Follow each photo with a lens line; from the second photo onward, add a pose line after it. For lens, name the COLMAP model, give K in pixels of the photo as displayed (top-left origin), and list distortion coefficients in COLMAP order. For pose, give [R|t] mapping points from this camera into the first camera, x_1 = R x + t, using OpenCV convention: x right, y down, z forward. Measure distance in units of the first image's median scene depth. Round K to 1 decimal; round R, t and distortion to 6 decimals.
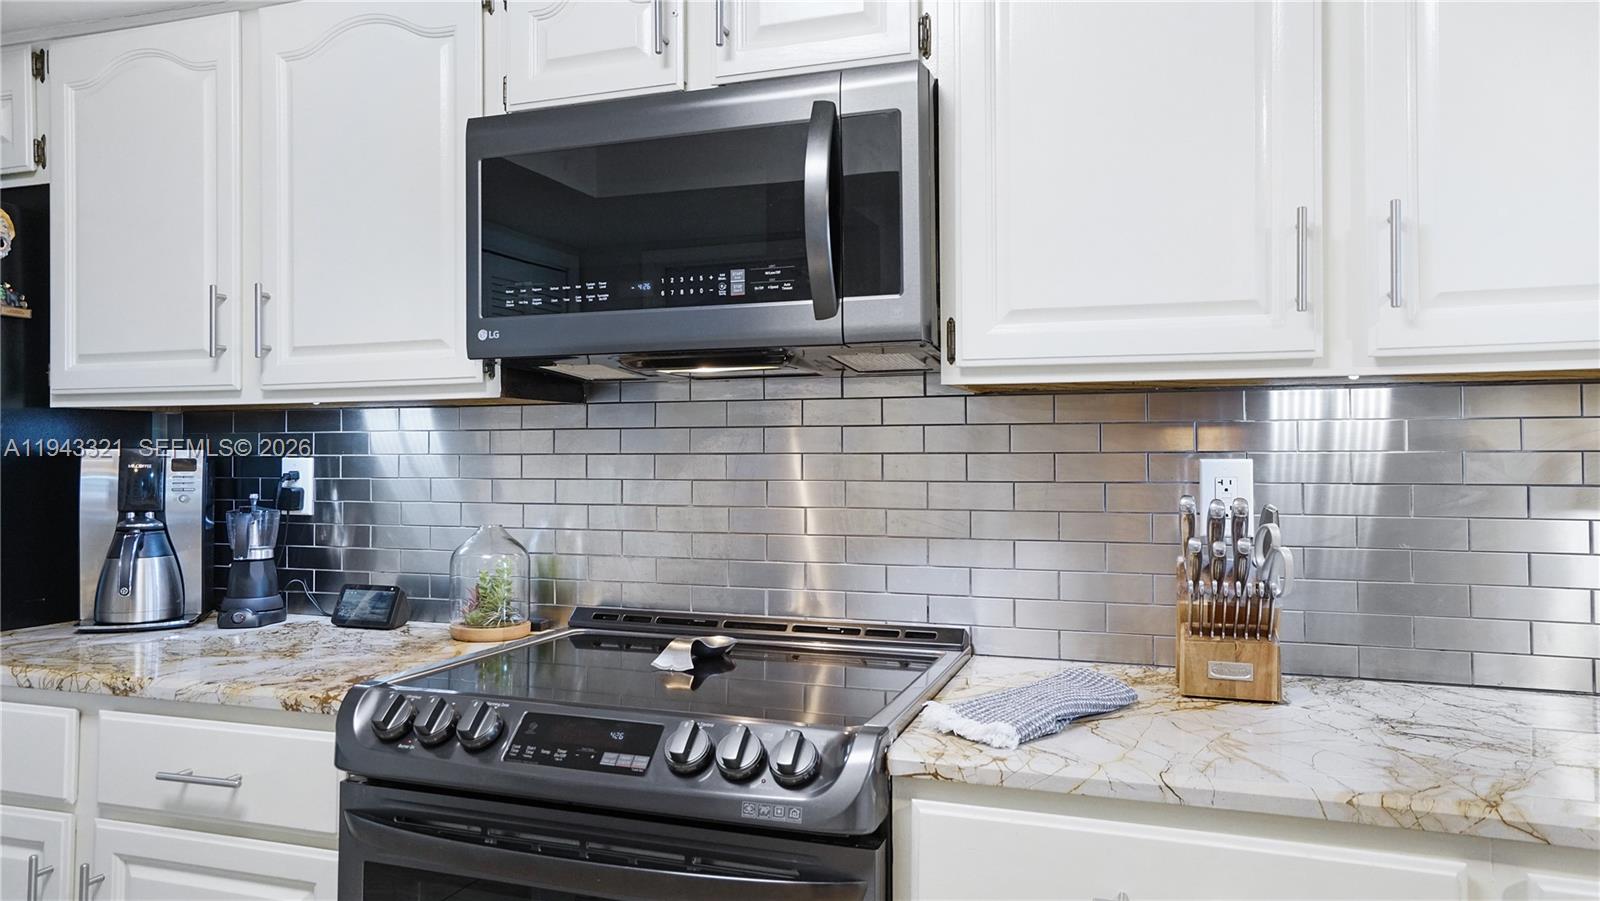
lens RADIAL K [[1051.3, 0, 791.3], [0, 1051.3, 437.0], [0, 0, 1]] dist [-0.000200, 0.004804]
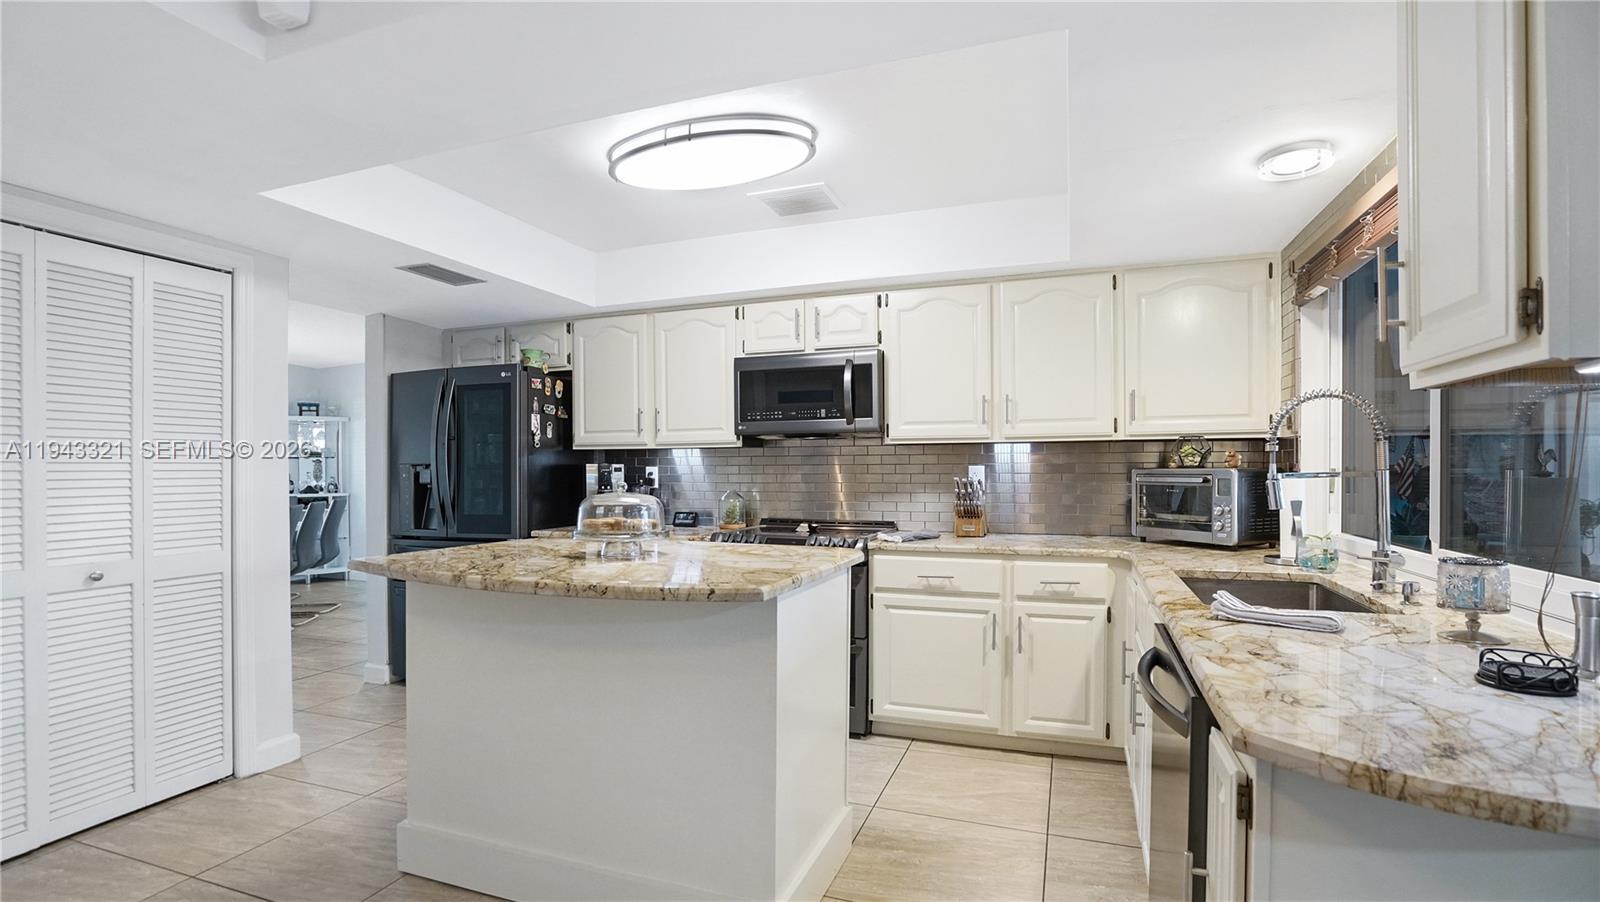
lens RADIAL K [[739.5, 0, 801.0], [0, 739.5, 473.3], [0, 0, 1]] dist [-0.037045, 0.004576]
pose [[0.999933, -0.003095, -0.011157, -0.082146], [0.003403, 0.999611, 0.027687, -0.019328], [0.011067, -0.027723, 0.999554, -1.150399]]
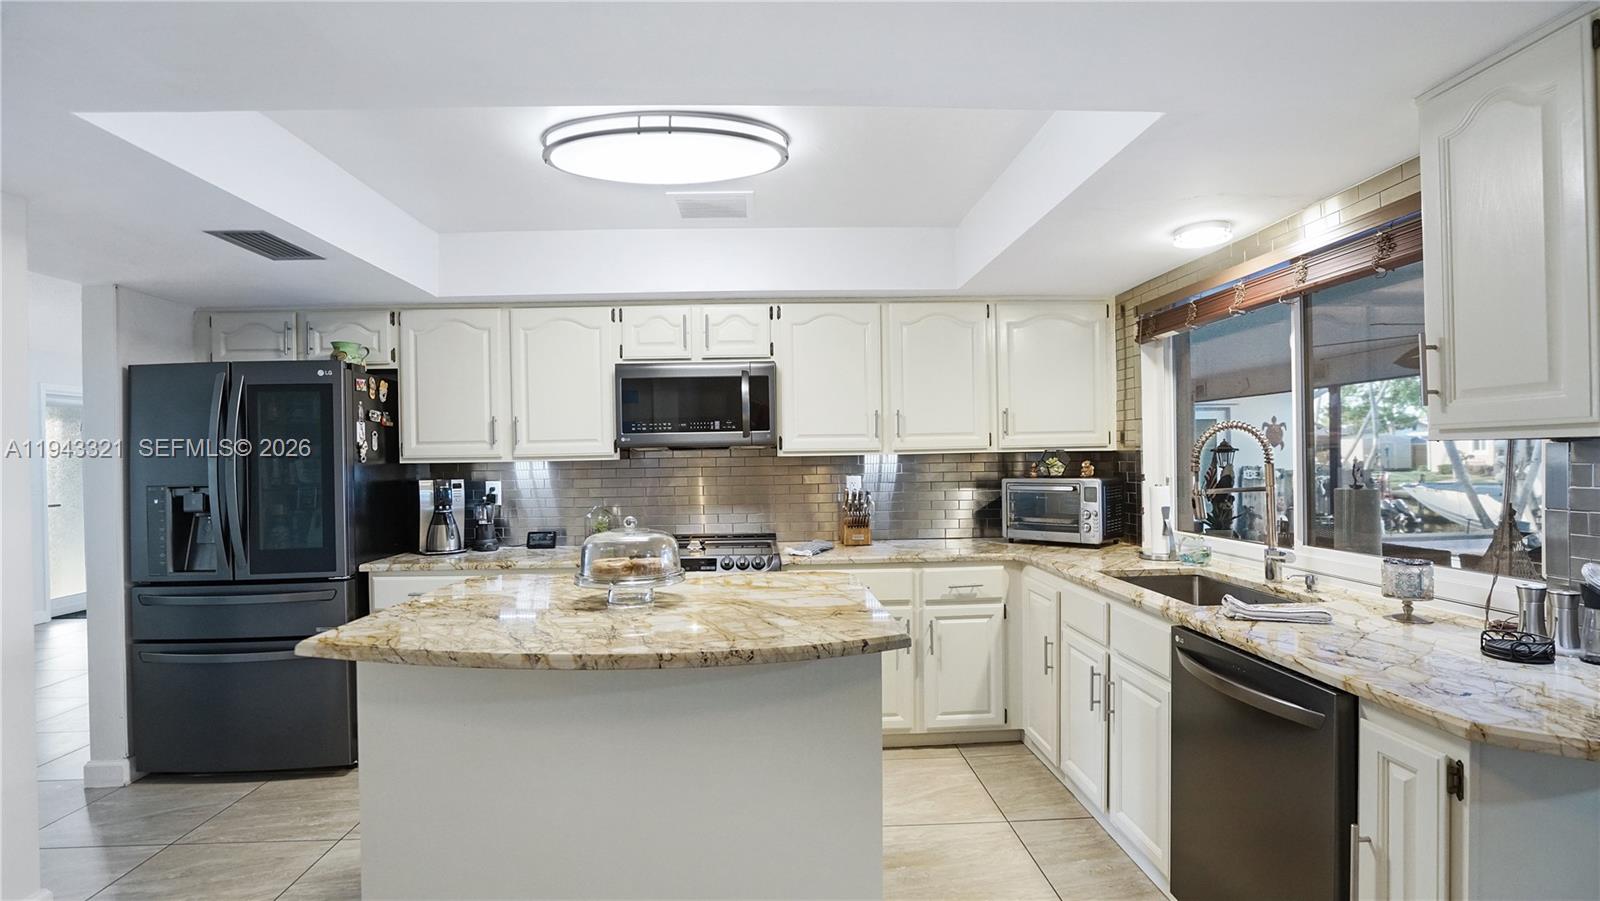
lens RADIAL K [[730.0, 0, 798.3], [0, 730.0, 458.2], [0, 0, 1]] dist [-0.032846, 0.003939]
pose [[0.927912, -0.013518, 0.372555, -0.563905], [0.007128, 0.999803, 0.018525, -0.074503], [-0.372732, -0.014534, 0.927825, -0.993409]]
